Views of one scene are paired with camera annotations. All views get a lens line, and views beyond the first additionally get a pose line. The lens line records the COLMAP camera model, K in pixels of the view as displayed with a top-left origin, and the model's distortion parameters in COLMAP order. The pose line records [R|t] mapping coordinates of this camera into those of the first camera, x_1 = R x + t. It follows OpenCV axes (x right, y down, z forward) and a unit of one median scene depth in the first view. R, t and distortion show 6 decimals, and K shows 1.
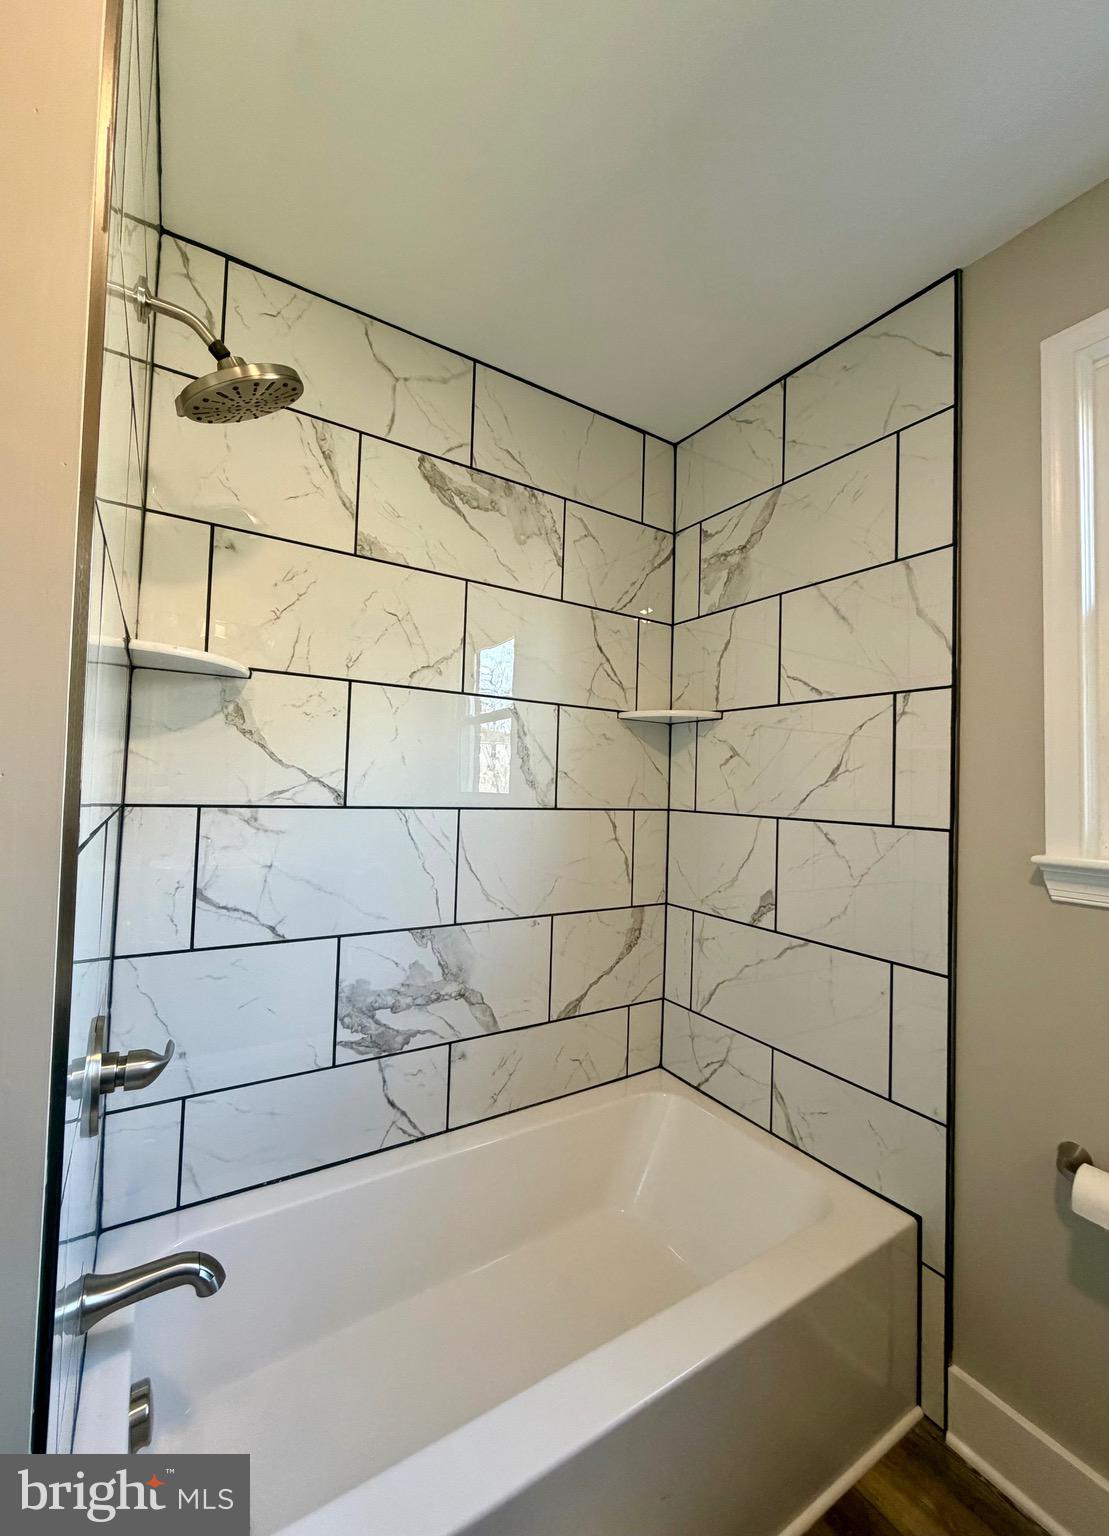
lens RADIAL K [[602.3, 0, 546.6], [0, 602.3, 760.5], [0, 0, 1]] dist [-0.000005, -0.000090]
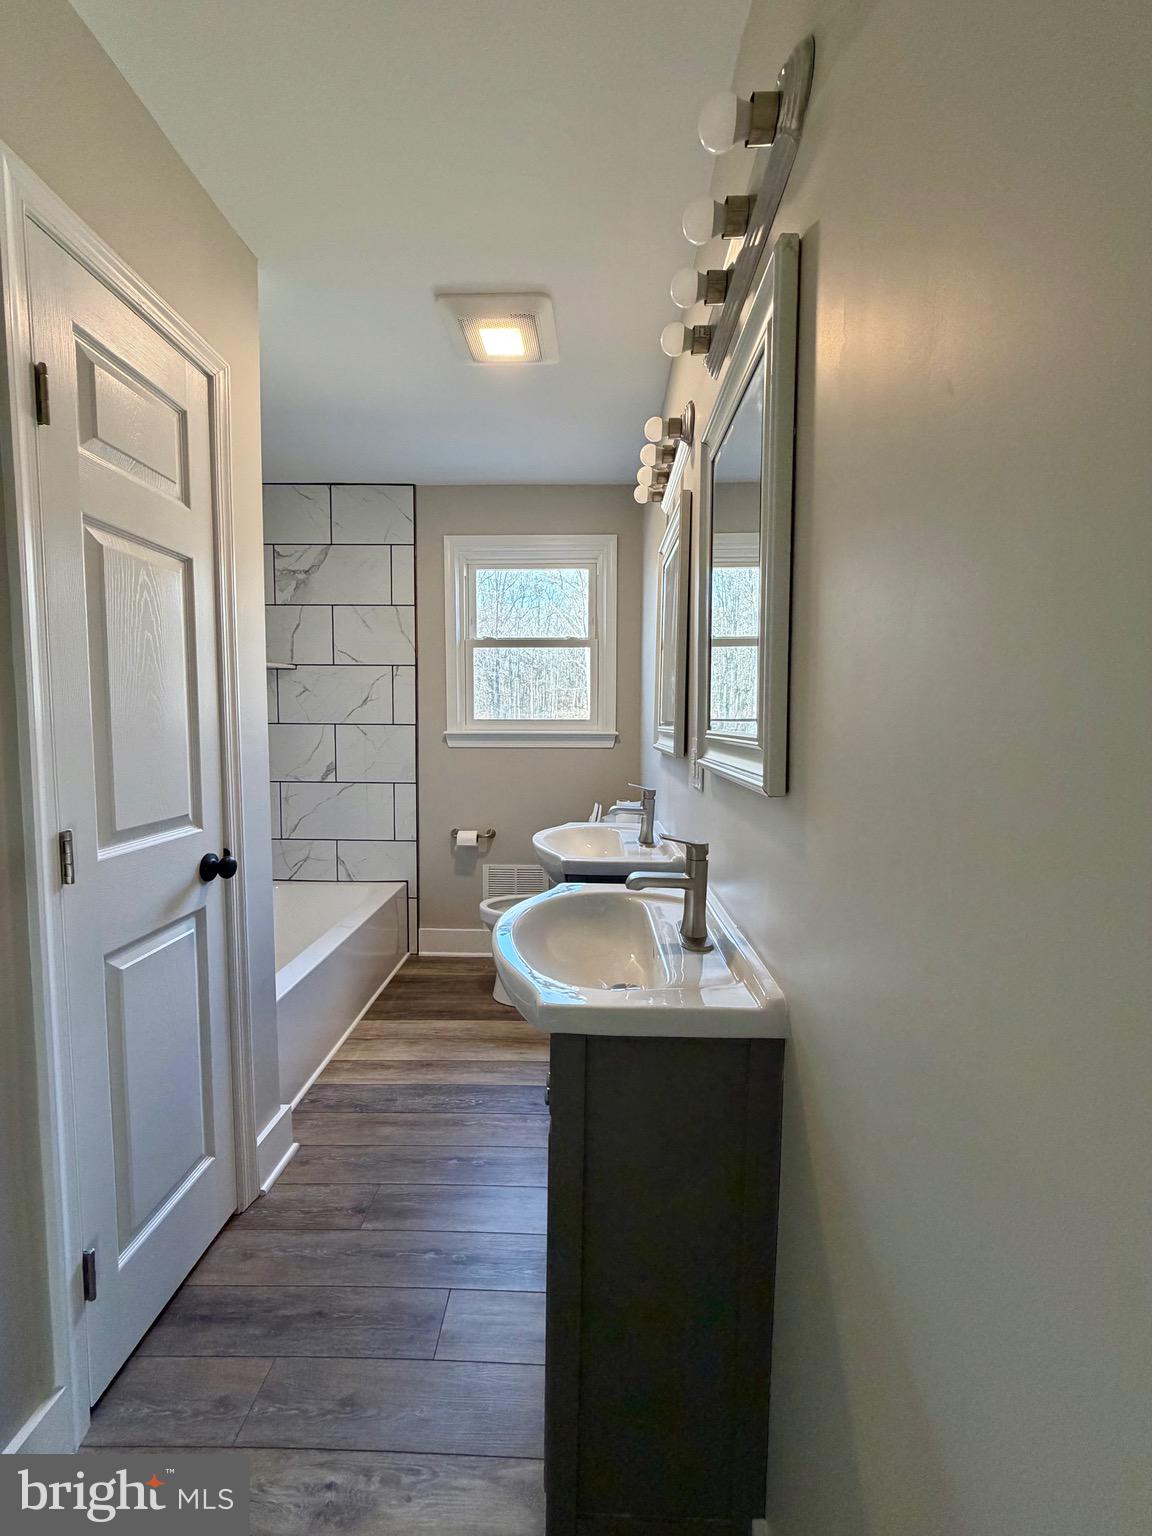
lens RADIAL K [[608.1, 0, 577.0], [0, 608.1, 762.6], [0, 0, 1]] dist [-0.000651, 0.000461]
pose [[0.553167, -0.089824, 0.828214, -0.961459], [-0.021435, 0.992306, 0.121937, -0.043805], [-0.832795, -0.085205, 0.546986, -0.855850]]
